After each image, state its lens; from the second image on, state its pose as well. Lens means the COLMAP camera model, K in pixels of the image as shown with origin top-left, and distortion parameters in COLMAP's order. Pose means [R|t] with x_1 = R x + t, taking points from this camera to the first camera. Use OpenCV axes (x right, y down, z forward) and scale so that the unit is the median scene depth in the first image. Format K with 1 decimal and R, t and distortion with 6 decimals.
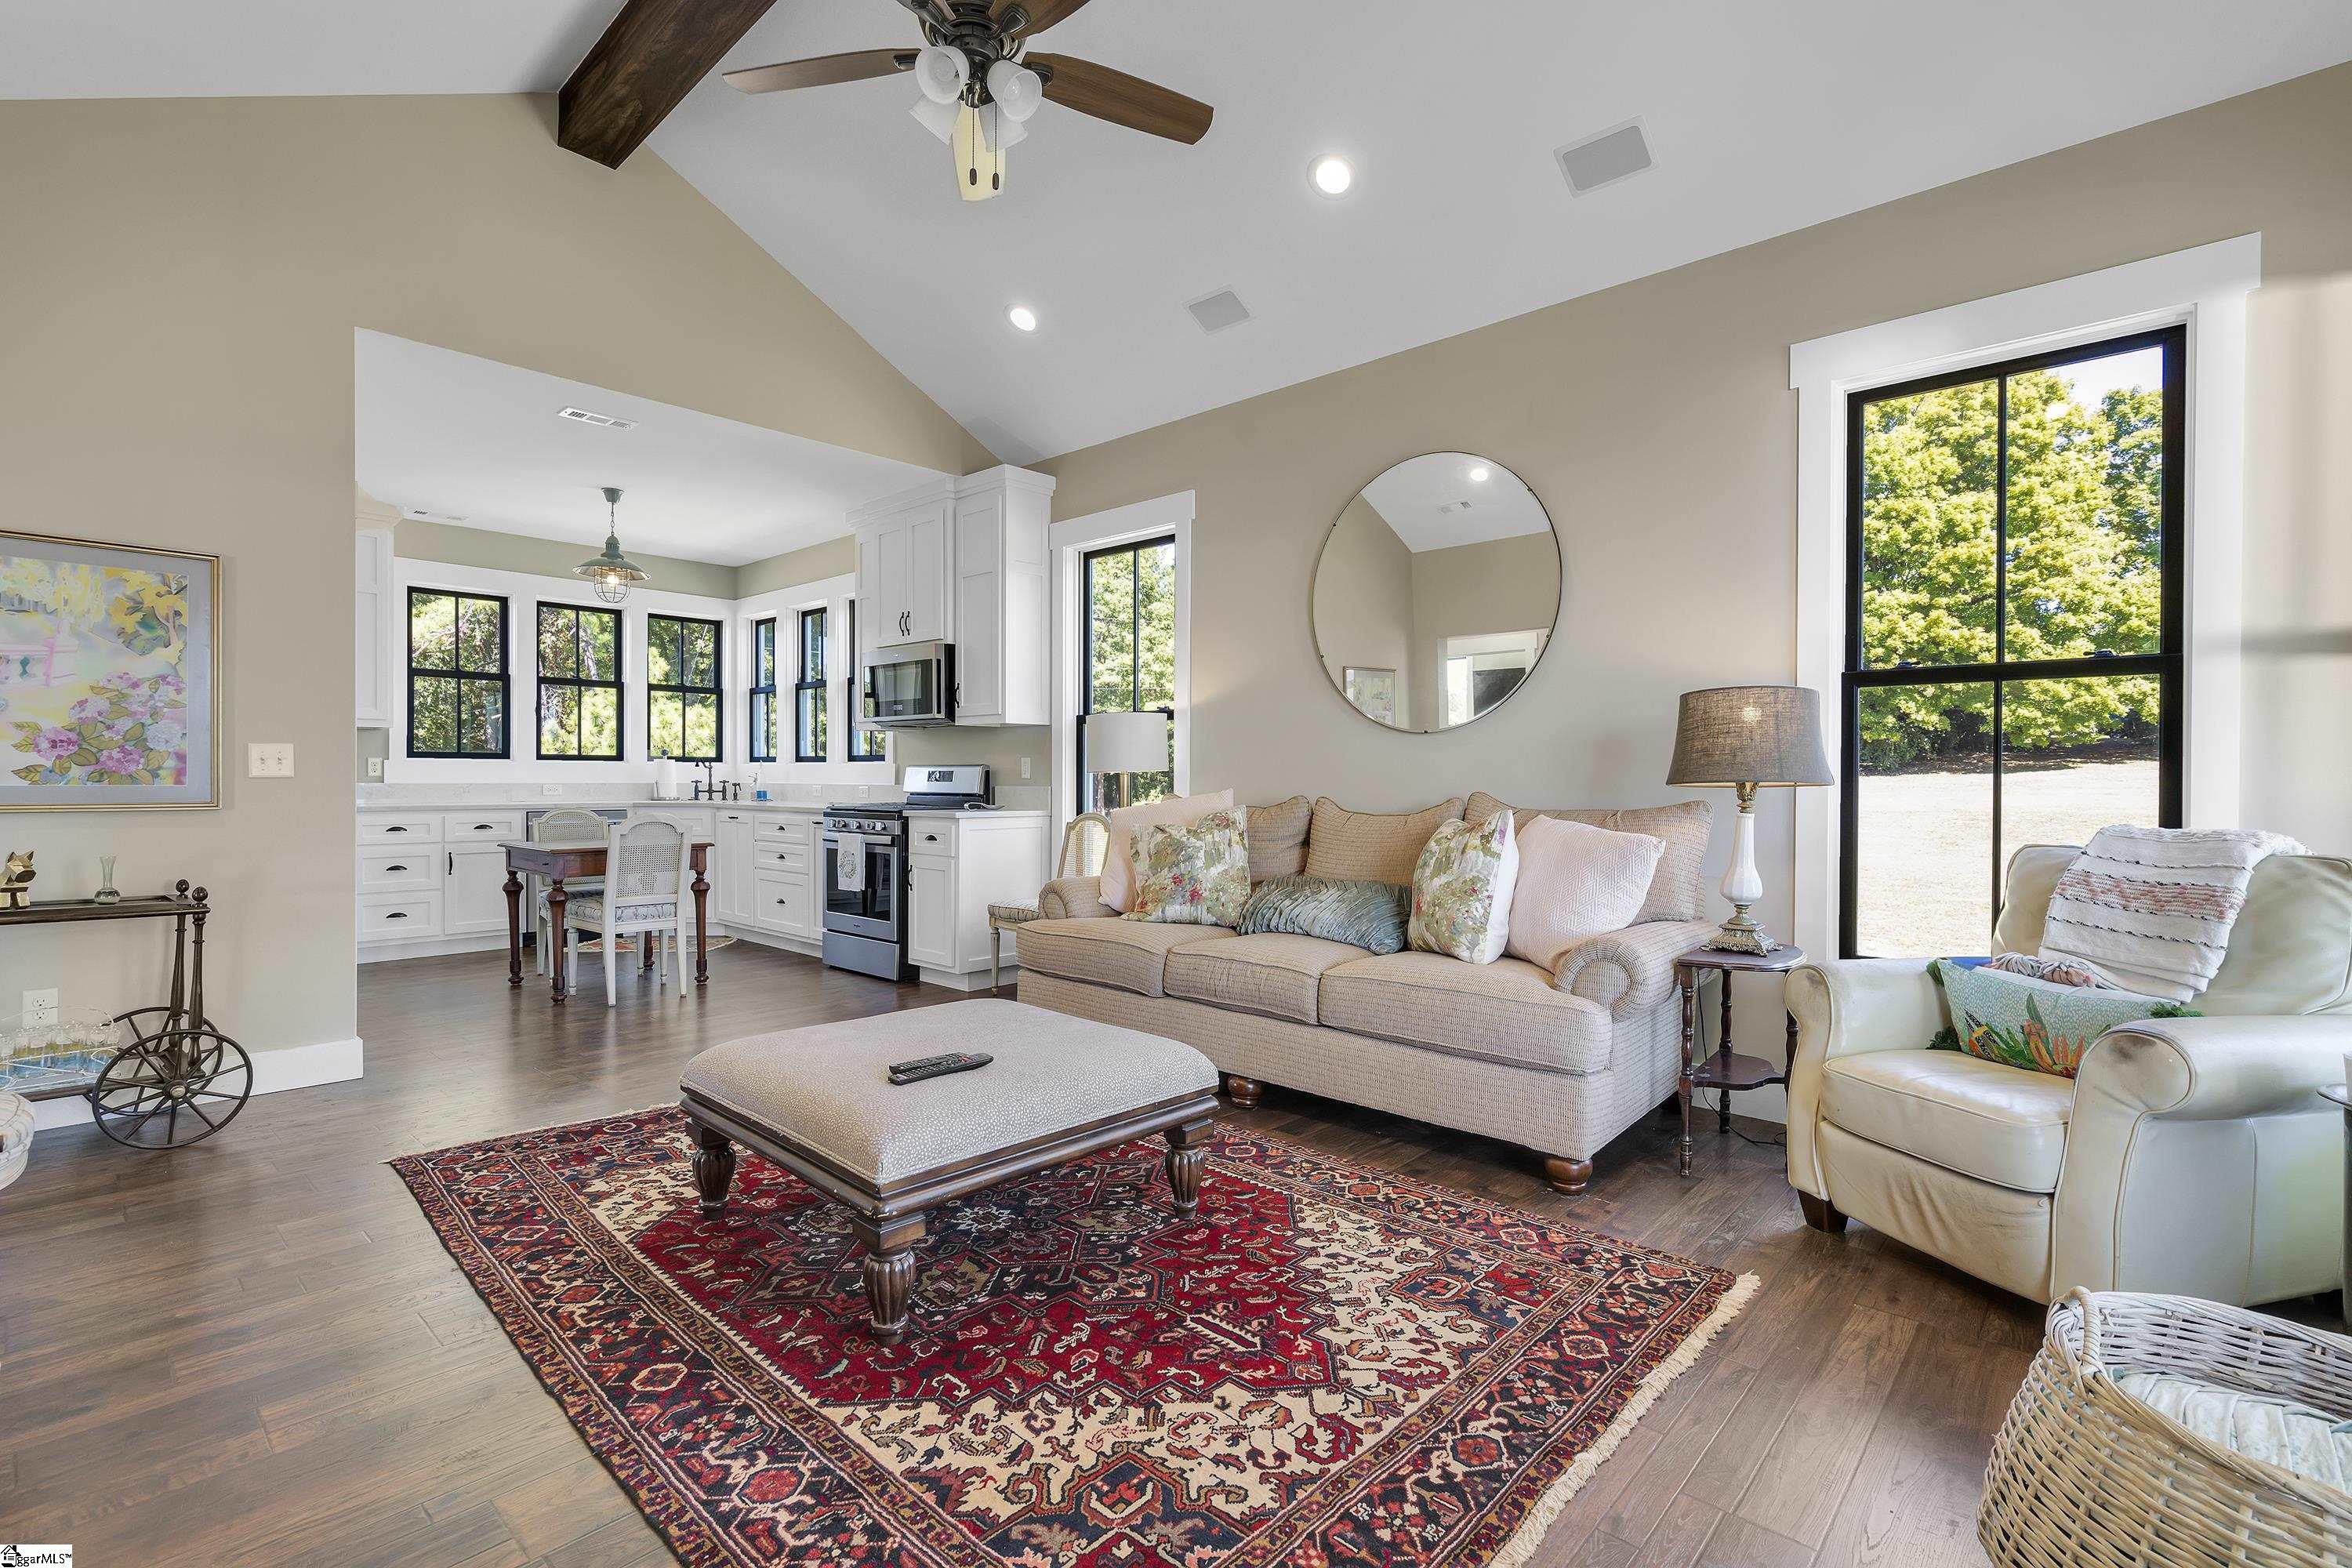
lens RADIAL K [[1063.5, 0, 1174.2], [0, 1063.5, 784.6], [0, 0, 1]] dist [-0.001332, -0.000131]
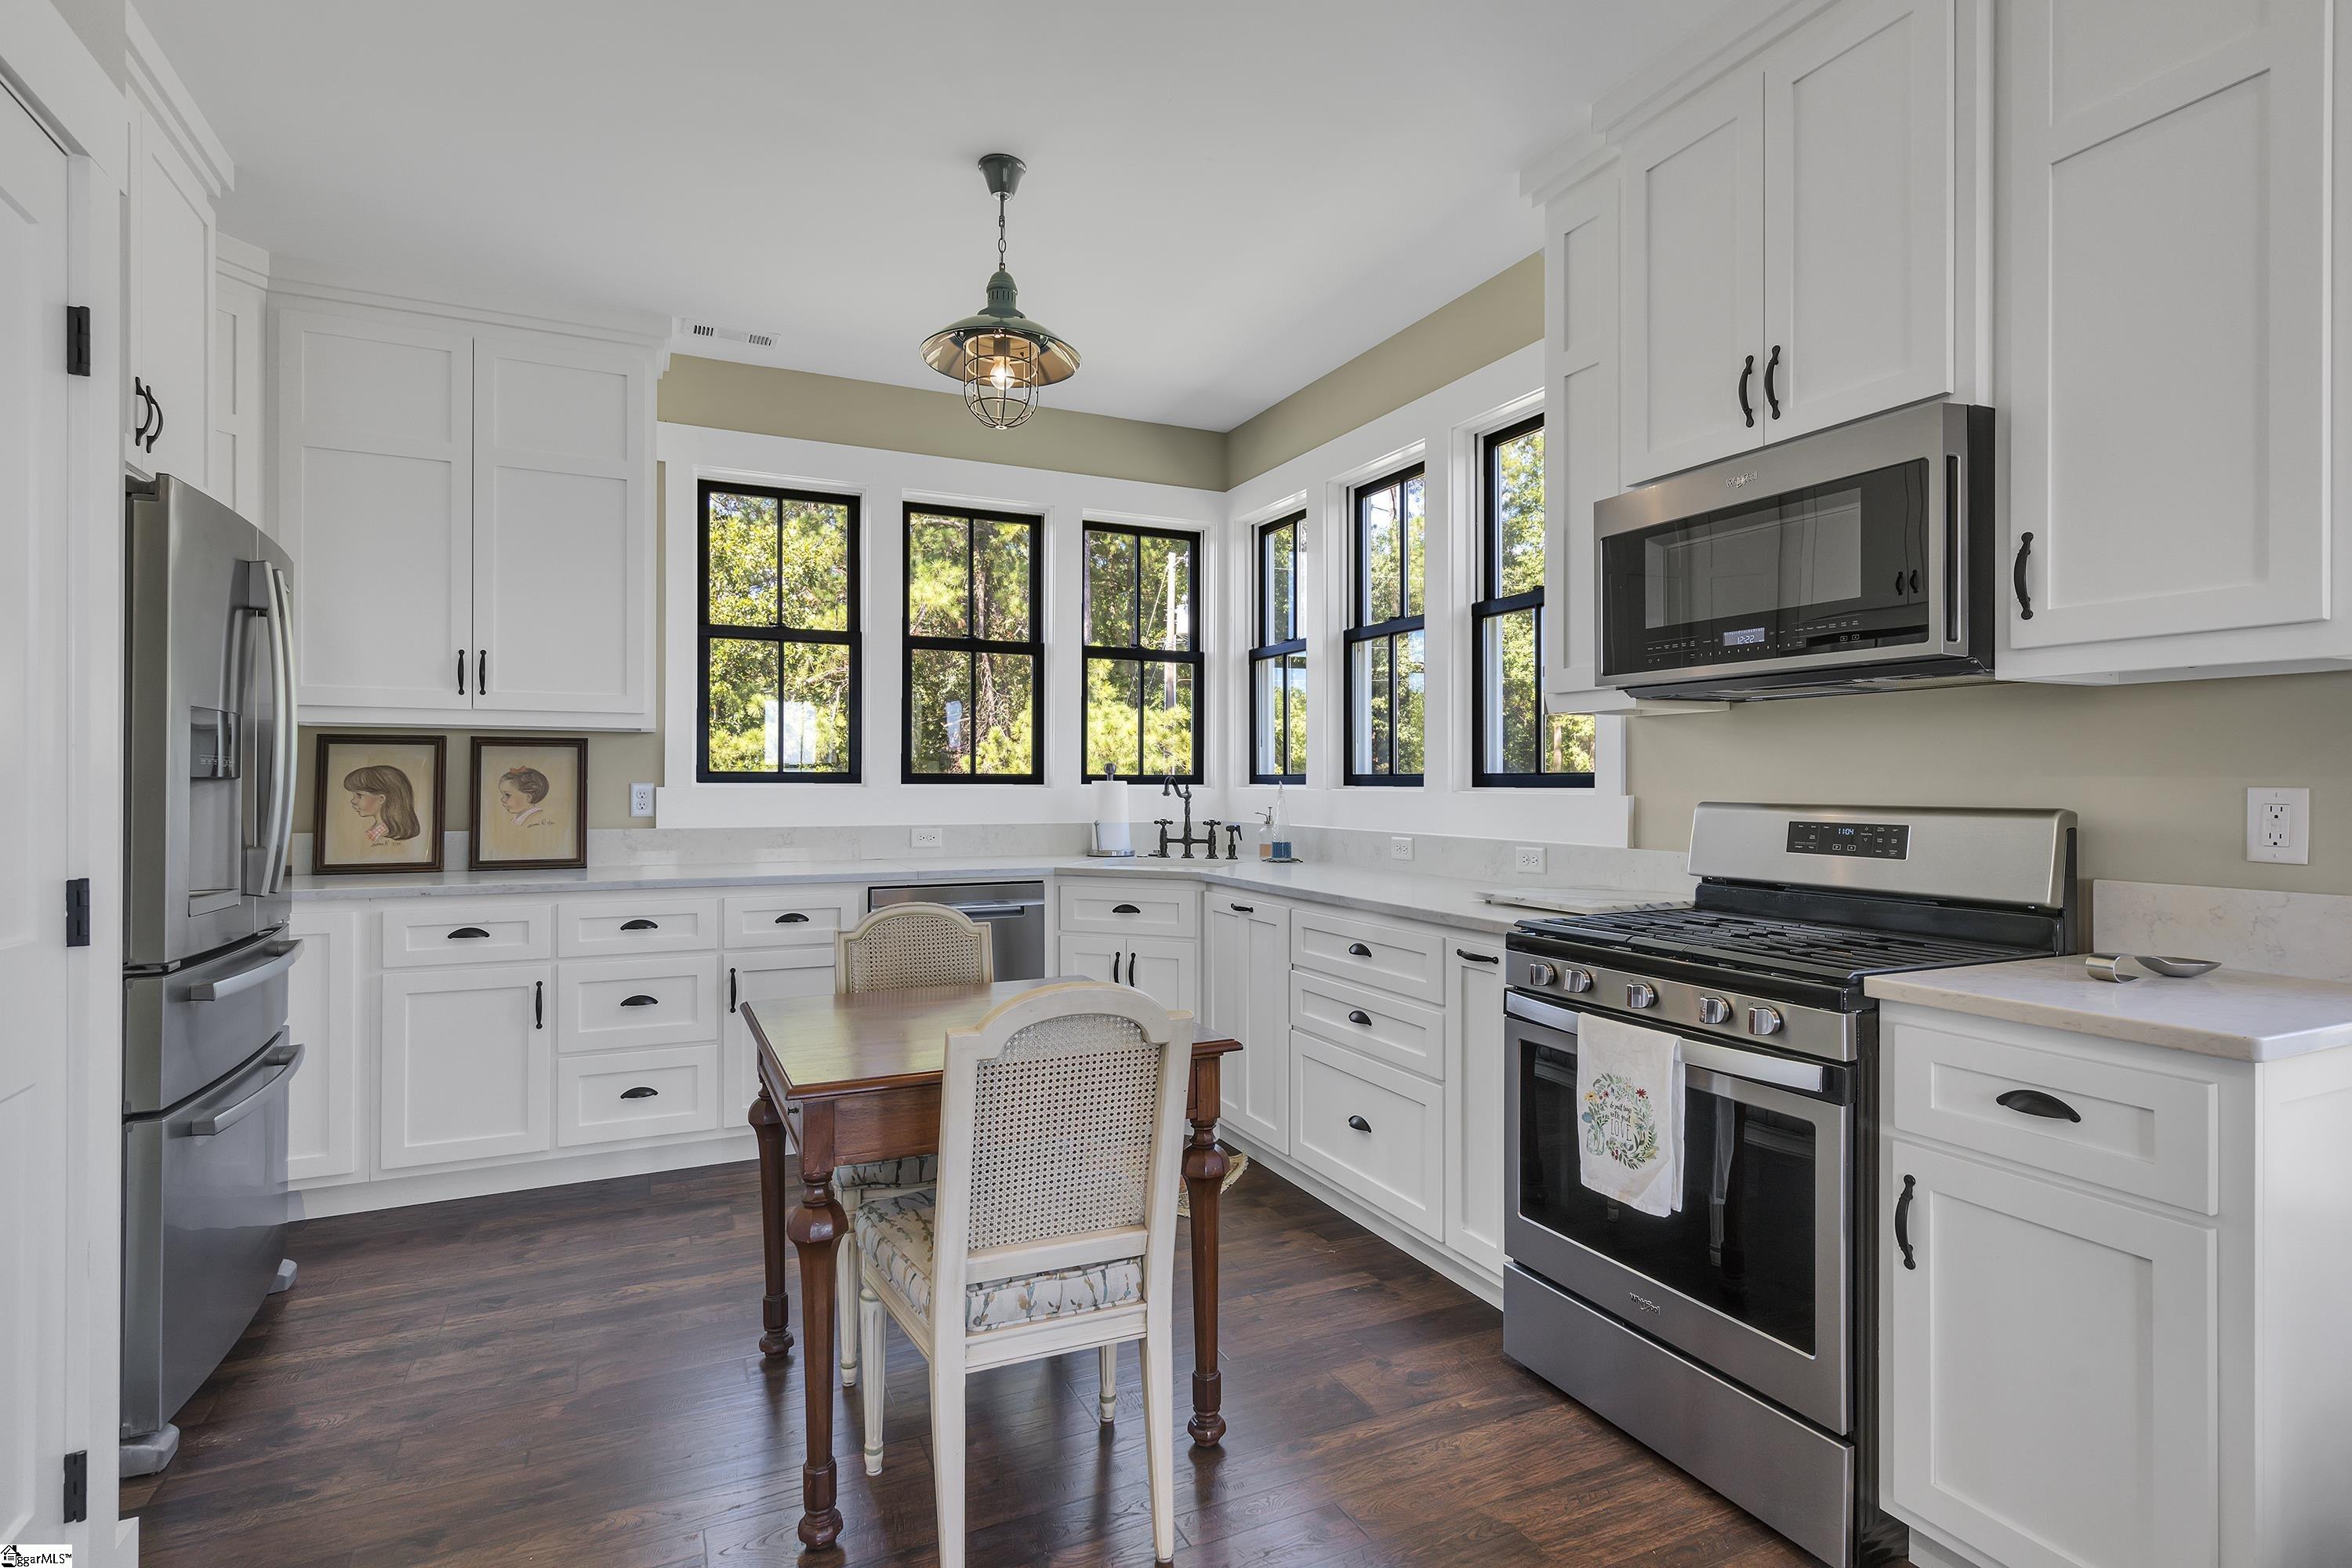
lens RADIAL K [[1164.3, 0, 1177.0], [0, 1164.3, 779.6], [0, 0, 1]] dist [0.000413, 0.000033]
pose [[0.925354, -0.003562, -0.379088, -0.260058], [-0.000382, 0.999947, -0.010327, -0.021529], [0.379105, 0.009701, 0.925303, 0.541798]]
